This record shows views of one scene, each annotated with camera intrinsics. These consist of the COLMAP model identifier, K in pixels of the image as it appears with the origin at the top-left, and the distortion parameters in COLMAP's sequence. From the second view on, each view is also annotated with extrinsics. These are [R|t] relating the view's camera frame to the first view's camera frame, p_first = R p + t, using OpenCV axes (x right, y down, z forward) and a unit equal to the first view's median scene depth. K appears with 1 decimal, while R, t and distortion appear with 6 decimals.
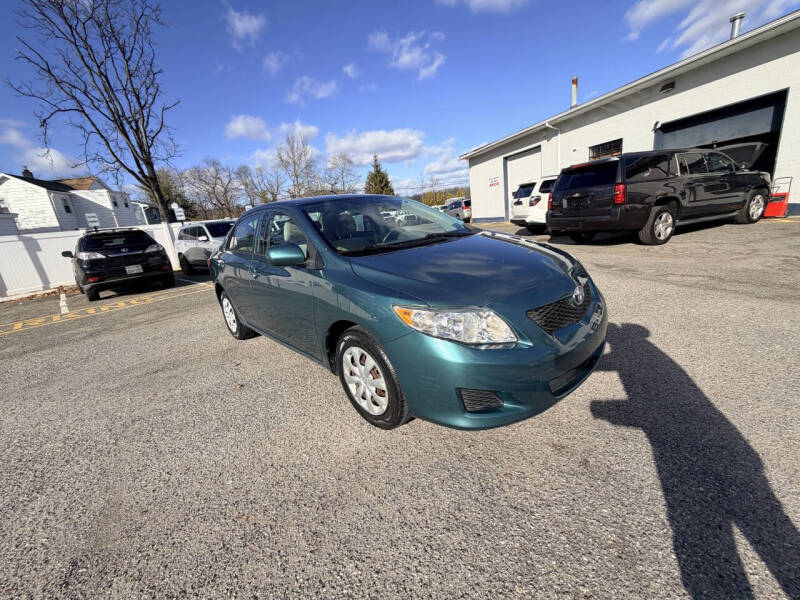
lens RADIAL K [[318.6, 0, 398.8], [0, 318.6, 305.5], [0, 0, 1]] dist [-0.000219, 0.000432]
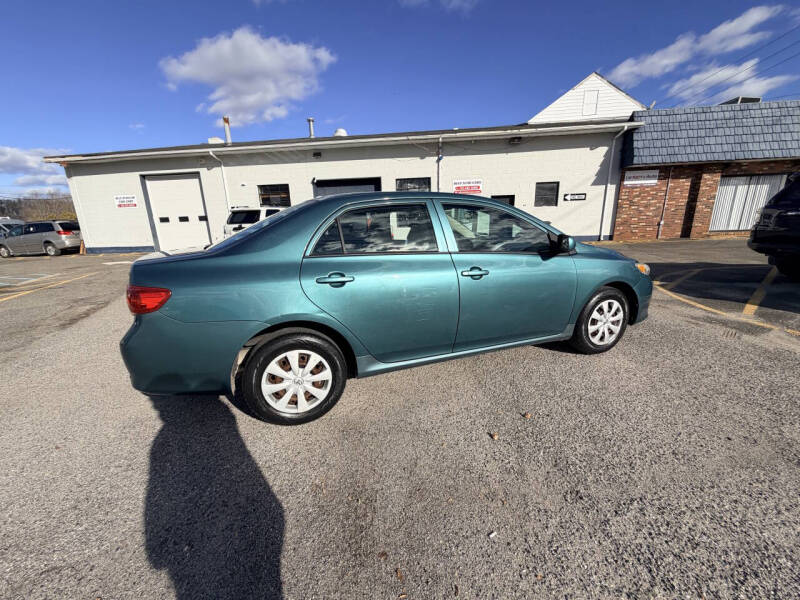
lens RADIAL K [[318.6, 0, 398.8], [0, 318.6, 305.5], [0, 0, 1]] dist [-0.000219, 0.000432]
pose [[0.395350, -0.141462, 0.907572, -0.102588], [0.238605, 0.969967, 0.047248, -0.008673], [-0.886998, 0.197871, 0.417230, 0.066822]]
